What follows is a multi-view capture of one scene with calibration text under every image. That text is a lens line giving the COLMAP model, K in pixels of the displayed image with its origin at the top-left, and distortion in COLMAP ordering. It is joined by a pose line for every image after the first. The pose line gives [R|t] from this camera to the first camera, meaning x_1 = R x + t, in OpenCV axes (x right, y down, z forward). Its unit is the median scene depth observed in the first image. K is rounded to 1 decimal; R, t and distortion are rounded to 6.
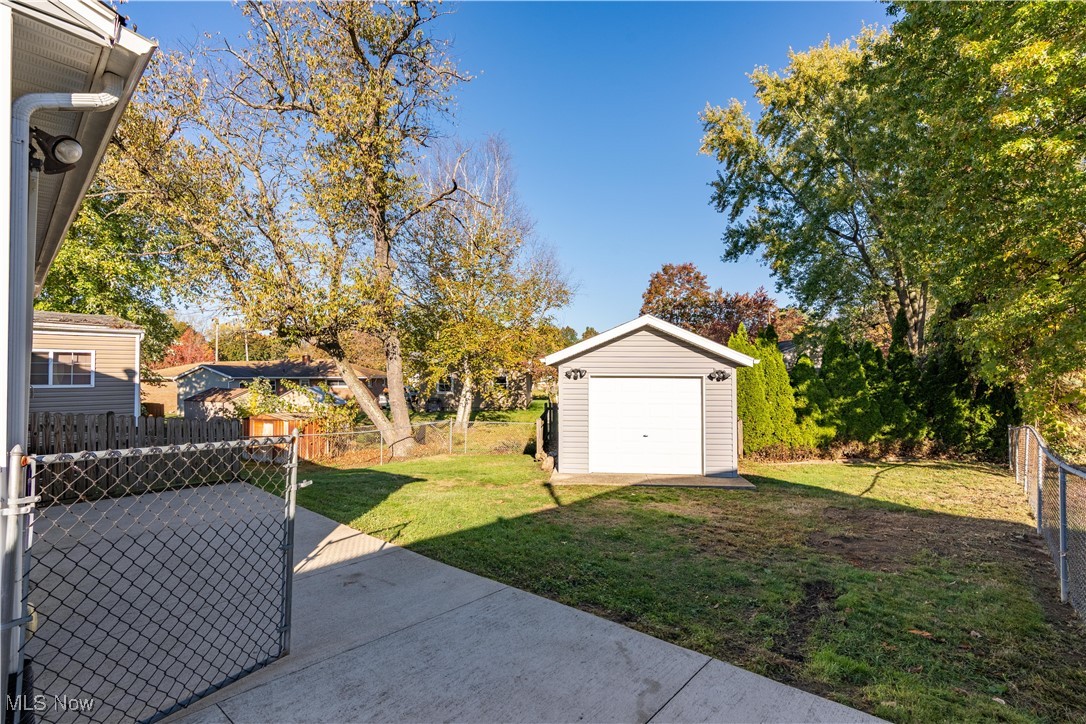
lens RADIAL K [[493.7, 0, 540.7], [0, 493.7, 365.3], [0, 0, 1]] dist [-0.001176, -0.000044]
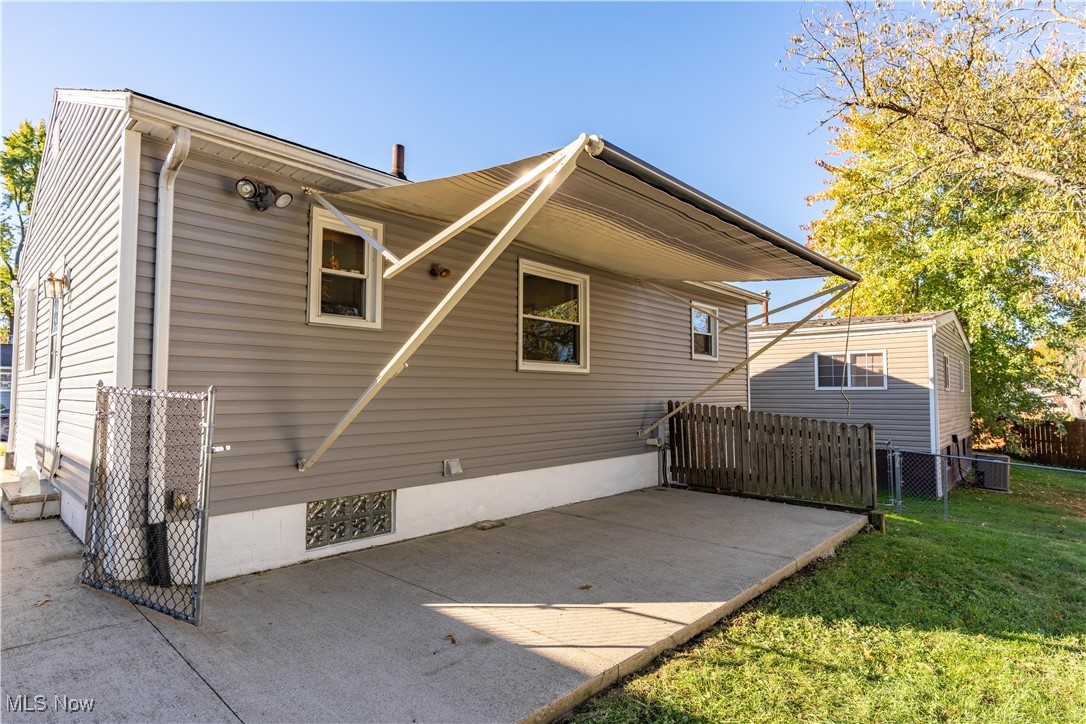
lens RADIAL K [[556.2, 0, 541.4], [0, 556.2, 365.6], [0, 0, 1]] dist [0.000838, -0.000103]
pose [[-0.001293, -0.047101, -0.998889, 0.190504], [0.019144, 0.998706, -0.047117, 0.055513], [0.999816, -0.019183, -0.000389, 0.569870]]
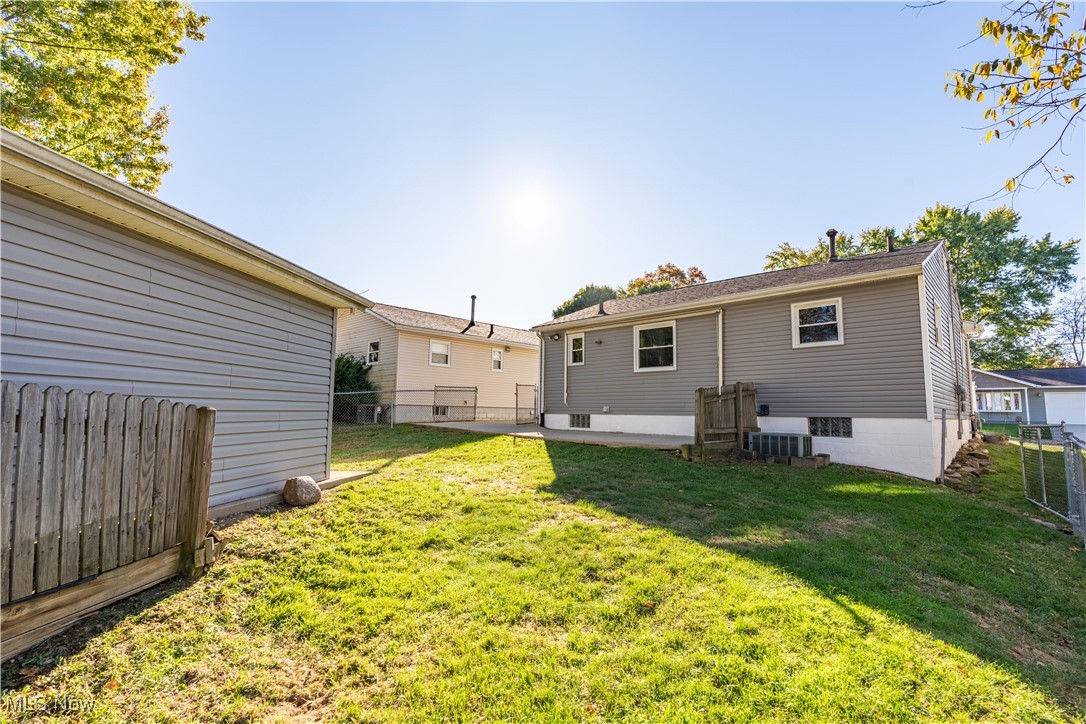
lens RADIAL K [[493.7, 0, 540.7], [0, 493.7, 365.3], [0, 0, 1]] dist [-0.001176, -0.000044]
pose [[-0.999825, -0.002906, 0.018475, -0.339105], [-0.004965, 0.993649, -0.112411, 0.196777], [-0.018031, -0.112483, -0.993490, 2.290368]]
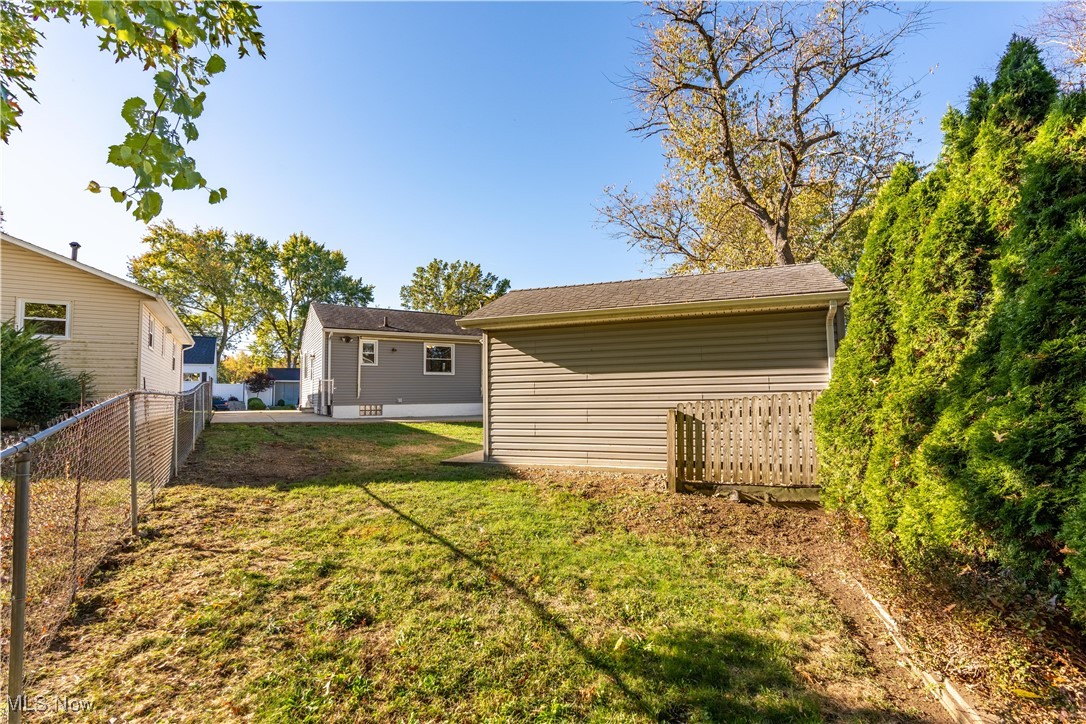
lens RADIAL K [[506.1, 0, 539.9], [0, 506.1, 375.6], [0, 0, 1]] dist [0.000704, 0.000788]
pose [[-0.290325, -0.039171, -0.956126, 1.675650], [0.029505, 0.998320, -0.049858, 0.174894], [0.956473, -0.042686, -0.288681, 1.858971]]
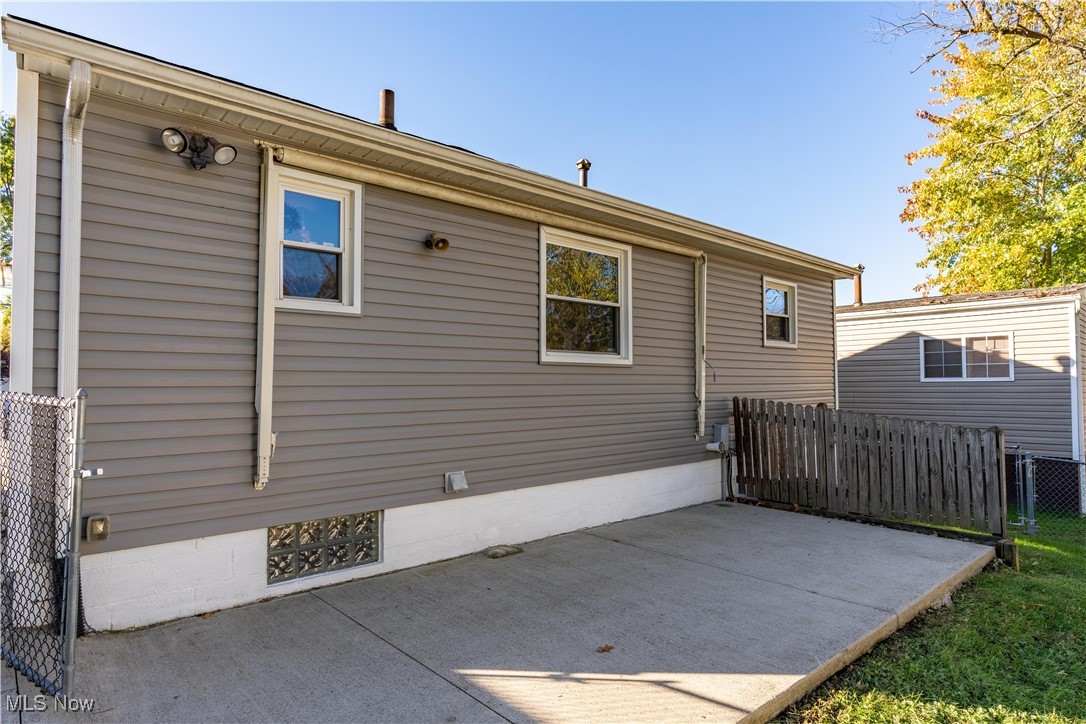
lens RADIAL K [[608.0, 0, 543.0], [0, 608.0, 362.0], [0, 0, 1]] dist [-0.001970, 0.000615]
pose [[-0.098212, -0.037157, -0.994472, 0.100259], [0.026069, 0.998864, -0.039895, 0.052212], [0.994824, -0.029843, -0.097132, 0.611330]]
